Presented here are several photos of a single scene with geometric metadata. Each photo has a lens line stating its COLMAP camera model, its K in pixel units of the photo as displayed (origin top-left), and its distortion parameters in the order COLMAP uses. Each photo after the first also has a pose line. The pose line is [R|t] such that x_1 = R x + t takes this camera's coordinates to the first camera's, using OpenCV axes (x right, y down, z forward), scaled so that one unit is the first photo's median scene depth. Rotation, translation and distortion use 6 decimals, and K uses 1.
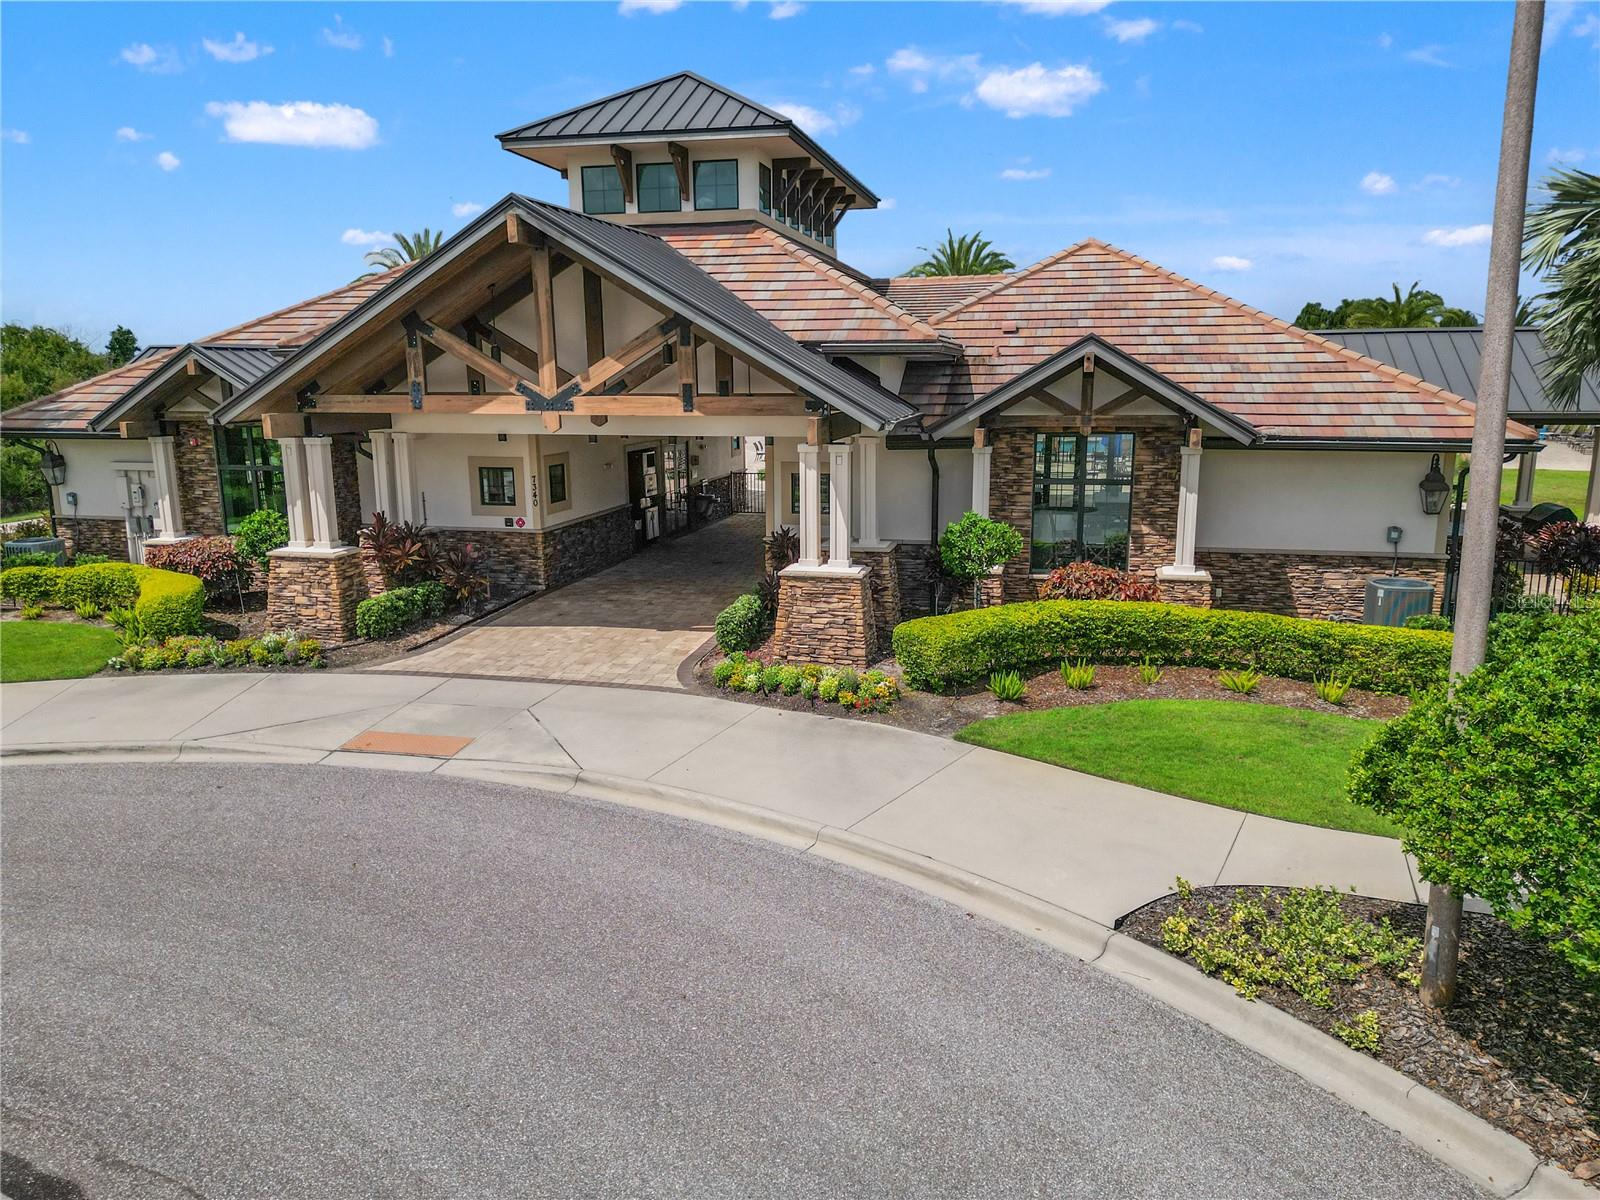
lens RADIAL K [[1096.8, 0, 803.6], [0, 1096.8, 605.5], [0, 0, 1]] dist [0.034752, -0.000993]
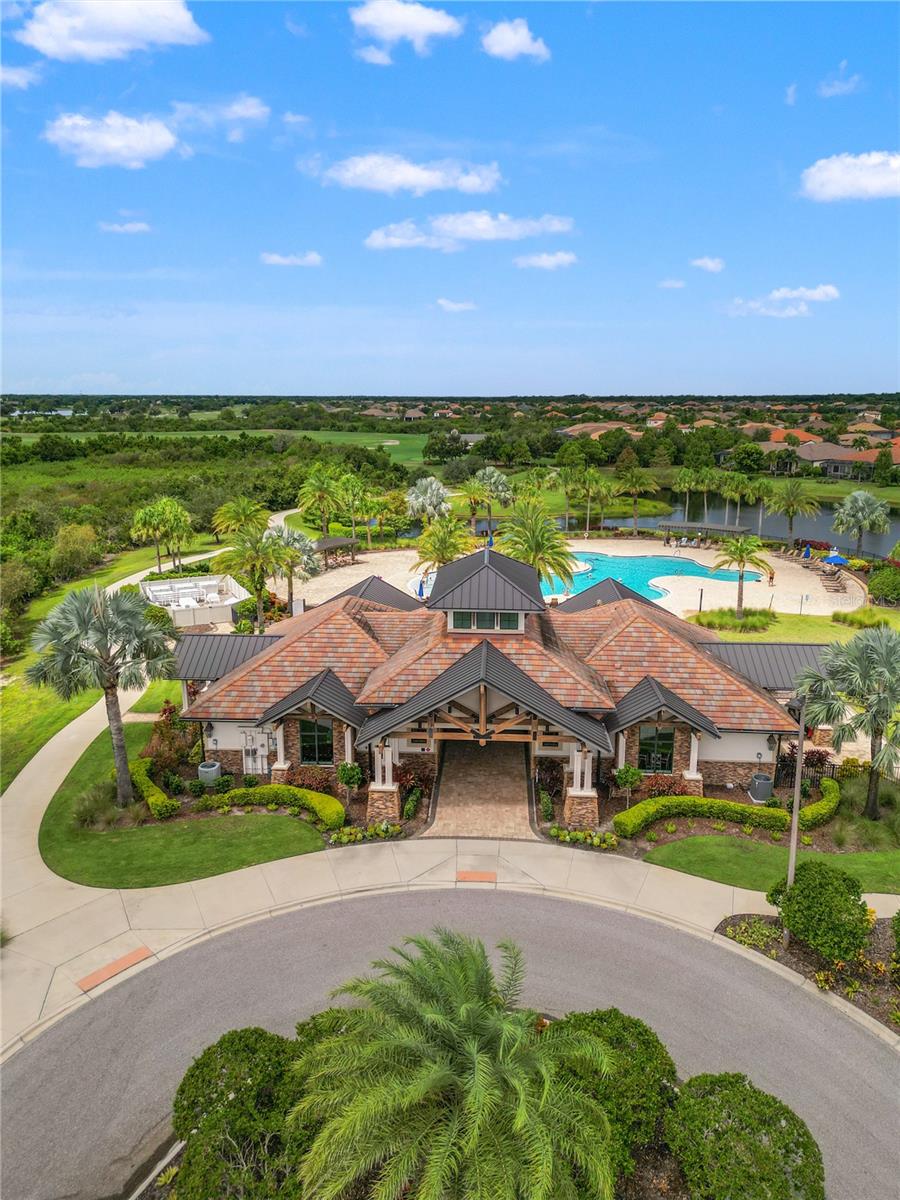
lens RADIAL K [[821.4, 0, 450.0], [0, 821.4, 600.0], [0, 0, 1]] dist [0.068709, -0.071357]
pose [[0.984311, -0.034350, 0.173065, -0.628917], [0.029538, 0.999104, 0.030306, -0.566789], [-0.173951, -0.024719, 0.984444, -0.989964]]
